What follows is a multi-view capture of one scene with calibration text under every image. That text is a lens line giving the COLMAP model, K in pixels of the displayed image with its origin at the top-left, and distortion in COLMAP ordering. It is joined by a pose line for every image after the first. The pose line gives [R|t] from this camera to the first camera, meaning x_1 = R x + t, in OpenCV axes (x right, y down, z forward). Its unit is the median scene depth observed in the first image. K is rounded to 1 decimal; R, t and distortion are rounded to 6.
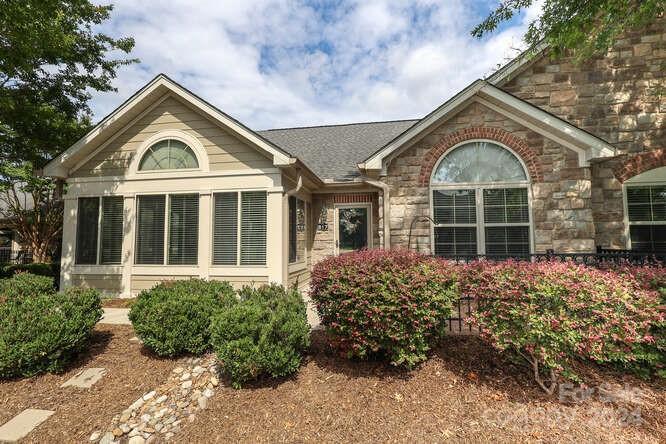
lens RADIAL K [[309.3, 0, 333.0], [0, 309.3, 222.0], [0, 0, 1]] dist [-0.000456, -0.000178]
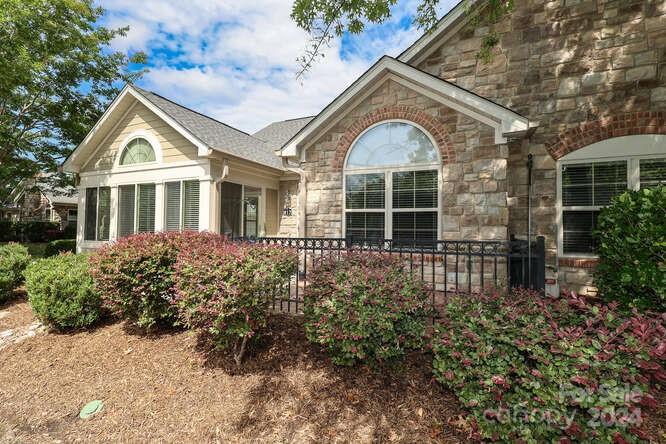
lens RADIAL K [[309.3, 0, 333.0], [0, 309.3, 222.0], [0, 0, 1]] dist [-0.000456, -0.000178]
pose [[0.967194, 0.012017, -0.253754, 0.549821], [-0.000854, 0.999029, 0.044053, 0.004076], [0.254037, -0.042391, 0.966265, 0.026214]]
